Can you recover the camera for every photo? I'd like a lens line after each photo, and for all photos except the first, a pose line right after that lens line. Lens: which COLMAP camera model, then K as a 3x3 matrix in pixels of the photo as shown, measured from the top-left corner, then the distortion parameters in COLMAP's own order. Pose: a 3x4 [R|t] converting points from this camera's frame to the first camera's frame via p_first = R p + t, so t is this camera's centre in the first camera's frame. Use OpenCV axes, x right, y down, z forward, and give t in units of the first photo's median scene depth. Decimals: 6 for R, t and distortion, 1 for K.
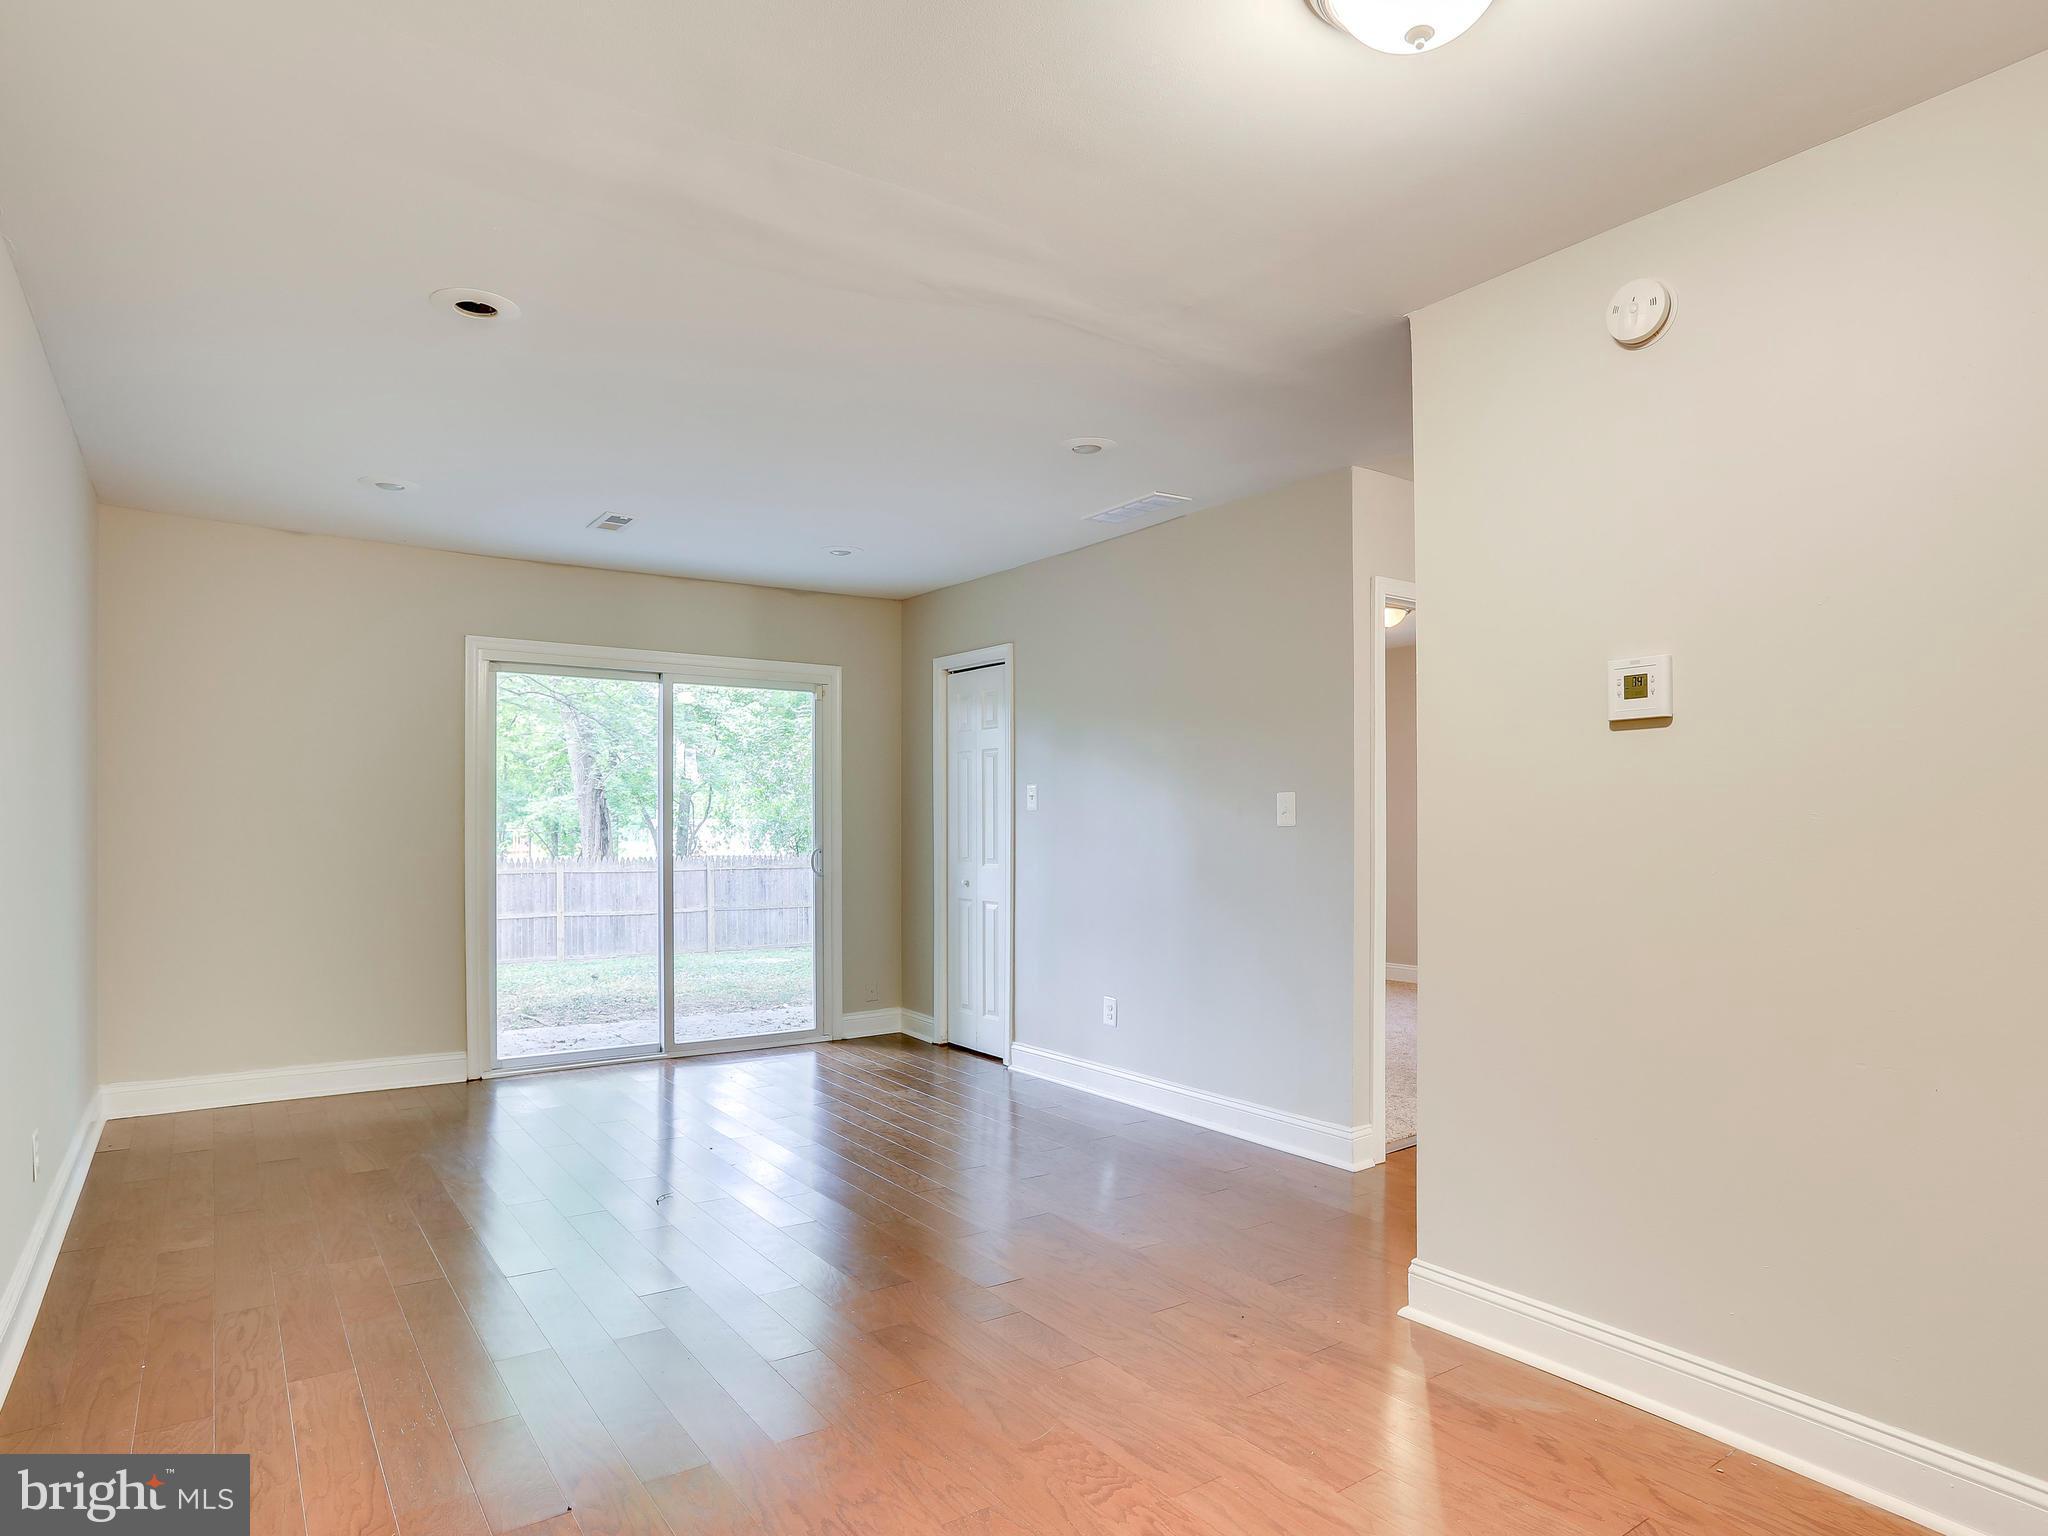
lens RADIAL K [[1180.3, 0, 1024.9], [0, 1180.3, 822.7], [0, 0, 1]] dist [-0.001363, -0.000631]
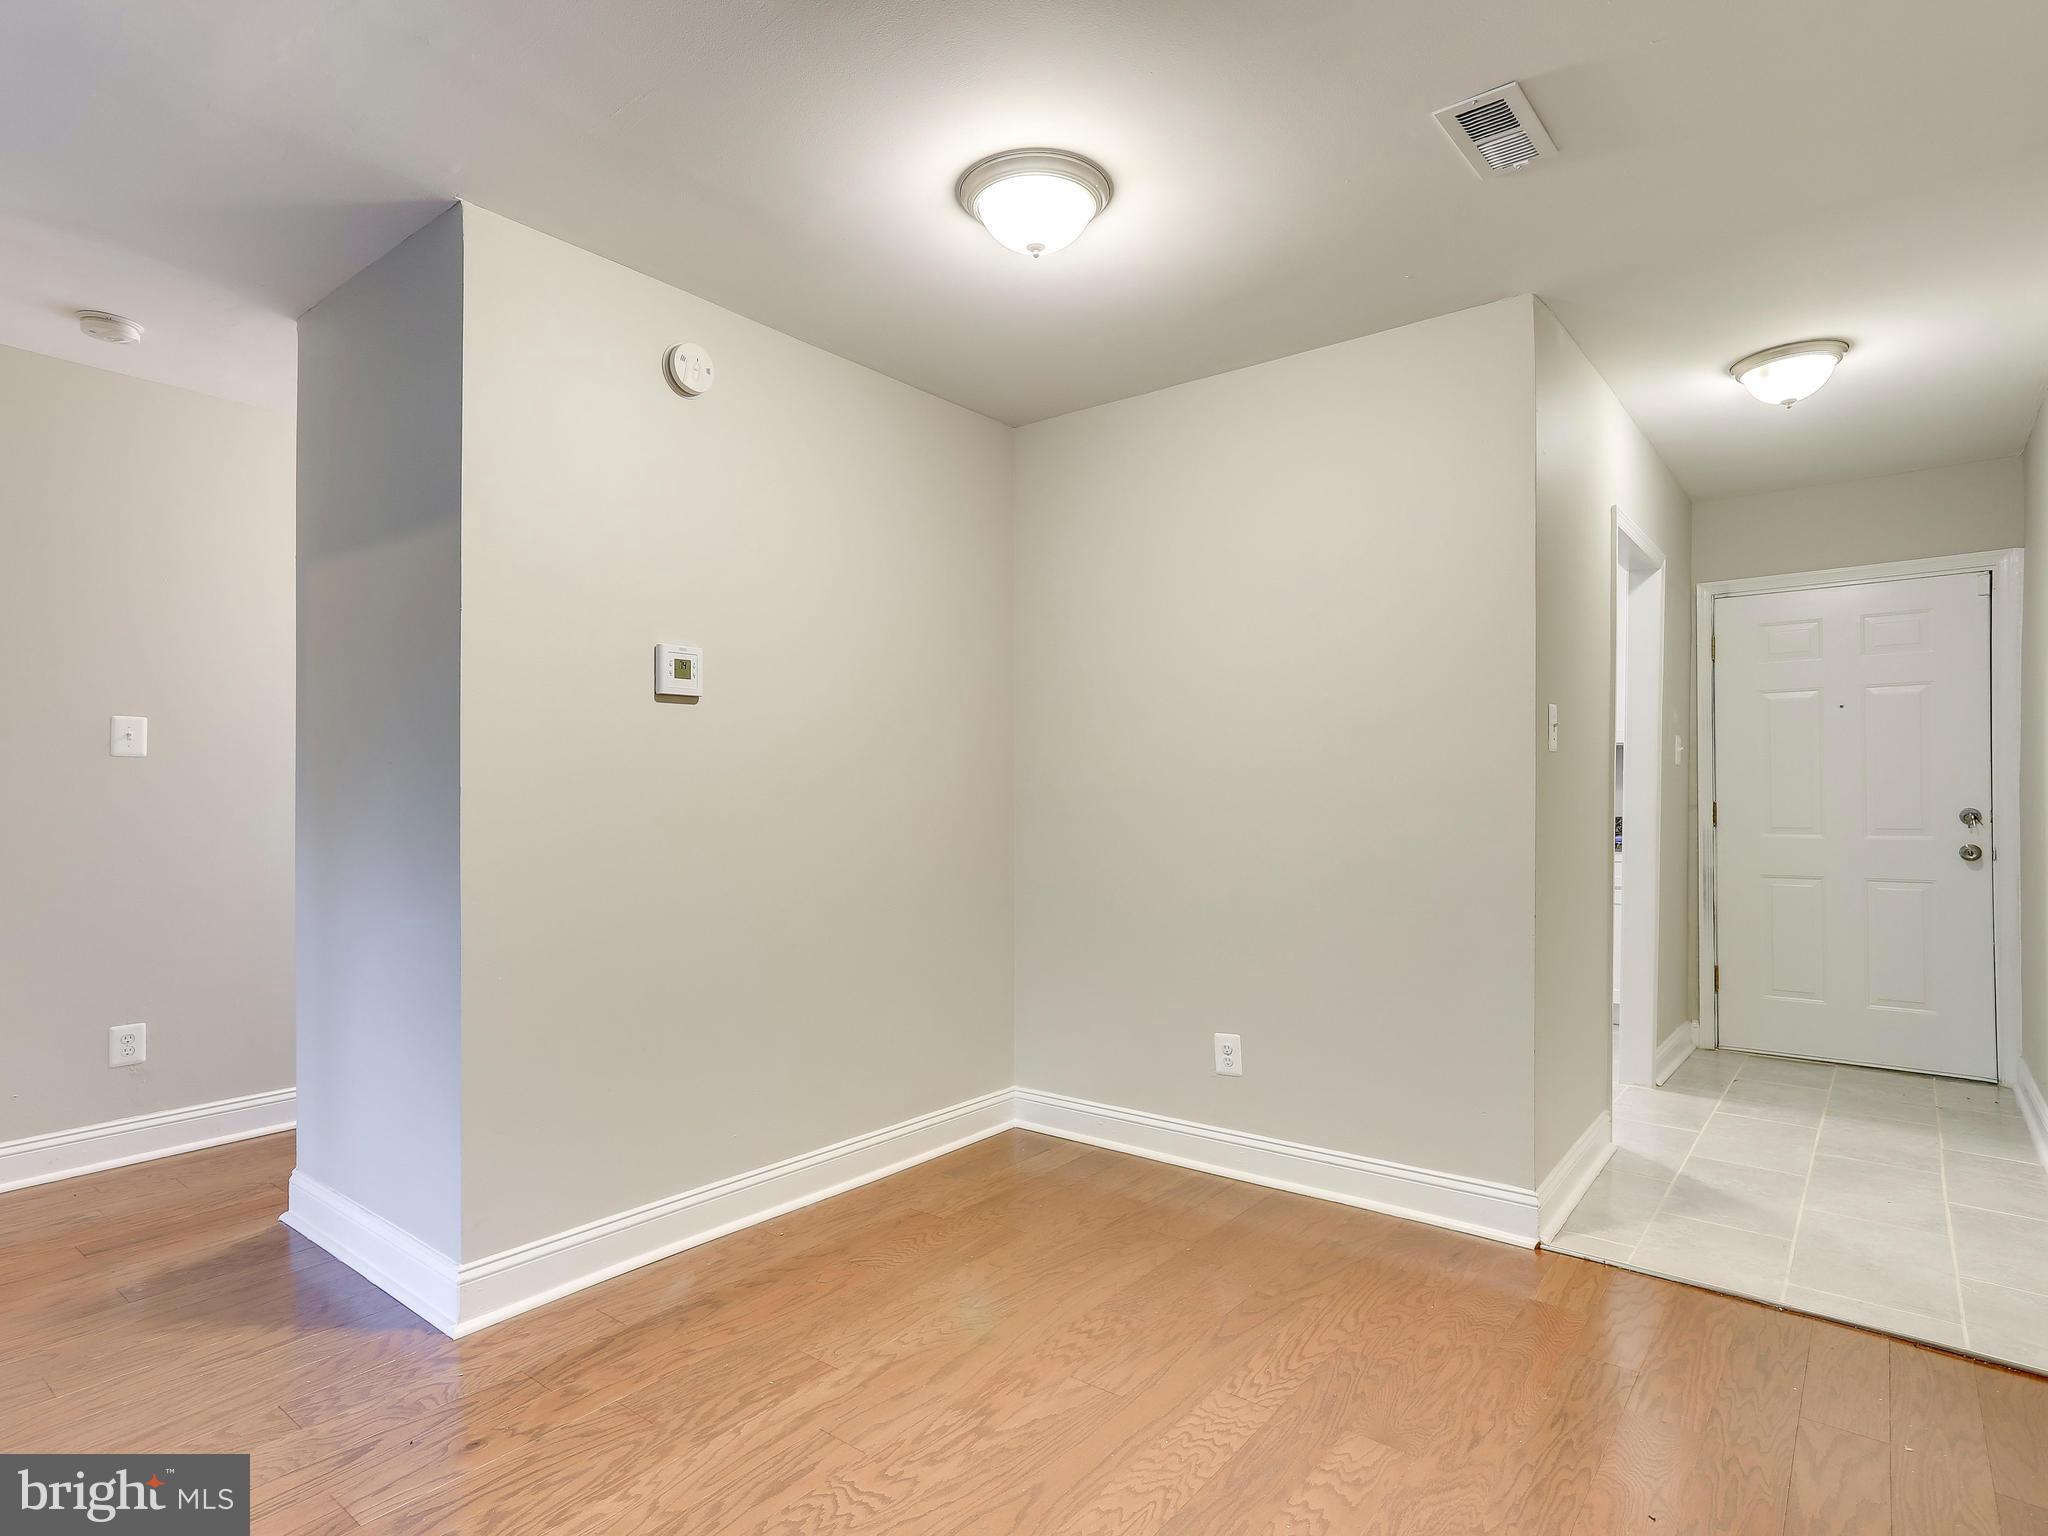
lens RADIAL K [[1097.6, 0, 1038.0], [0, 1097.6, 783.1], [0, 0, 1]] dist [-0.035527, 0.028629]
pose [[-0.290069, 0.006907, 0.956981, -0.417181], [-0.007023, 0.999932, -0.009345, 0.008004], [-0.956980, -0.009432, -0.290001, 0.593397]]
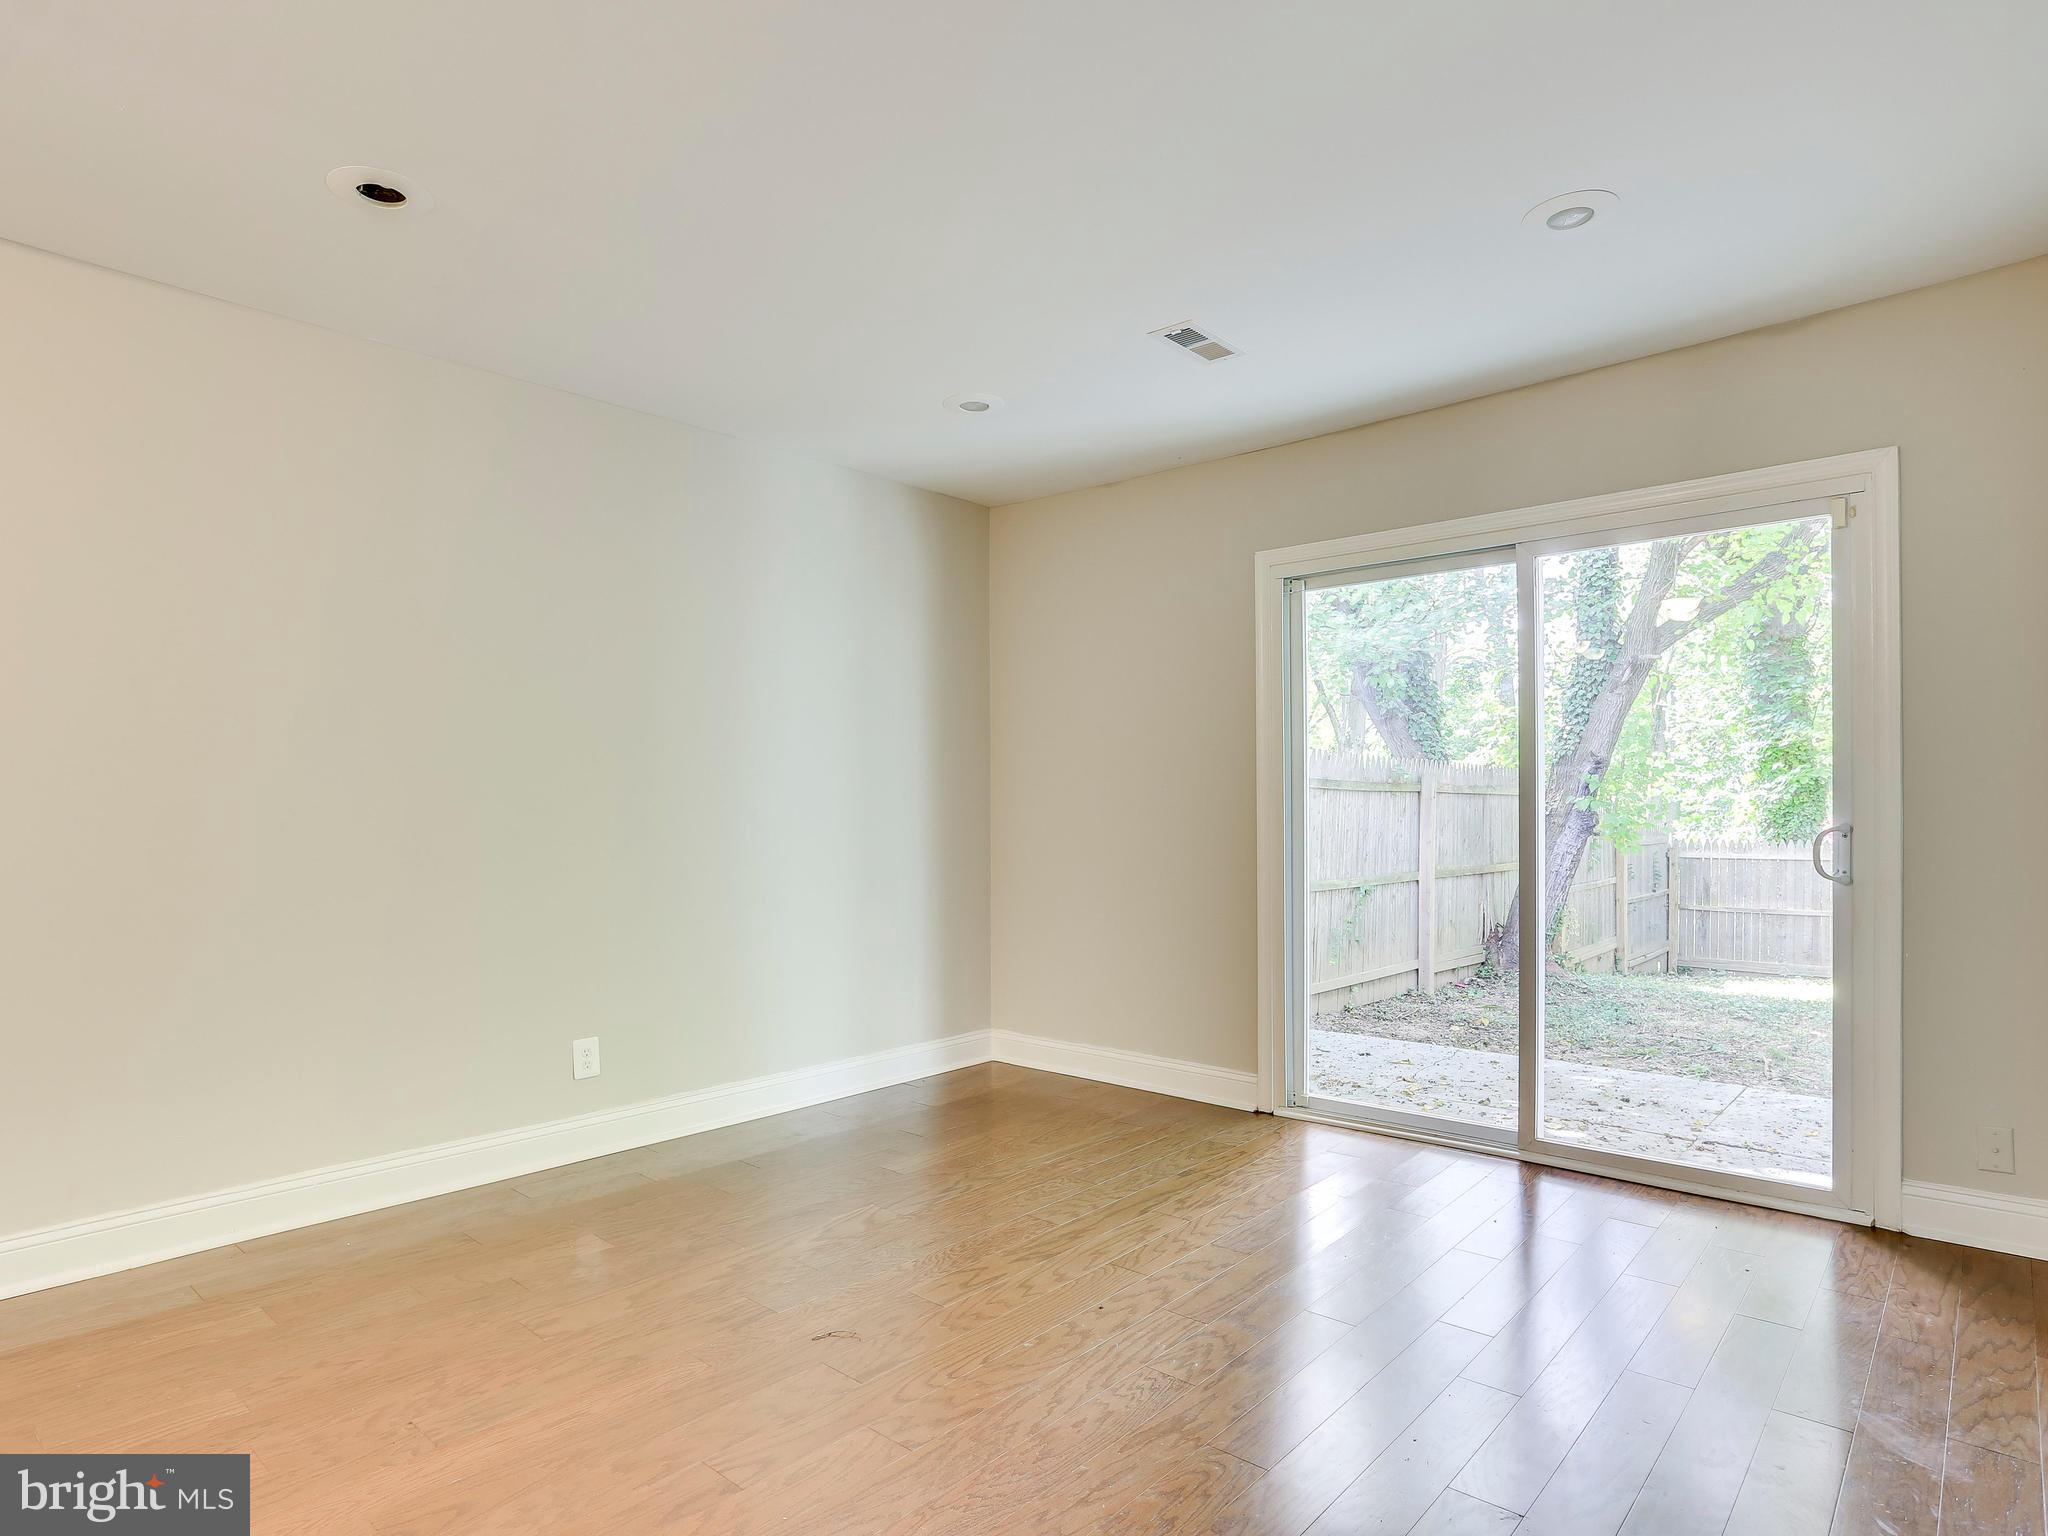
lens RADIAL K [[1180.3, 0, 1024.9], [0, 1180.3, 822.7], [0, 0, 1]] dist [-0.001363, -0.000631]
pose [[0.243719, 0.000218, -0.969846, 0.349387], [0.004404, 0.999989, 0.001332, 0.028693], [0.969836, -0.004596, 0.243715, 0.882169]]
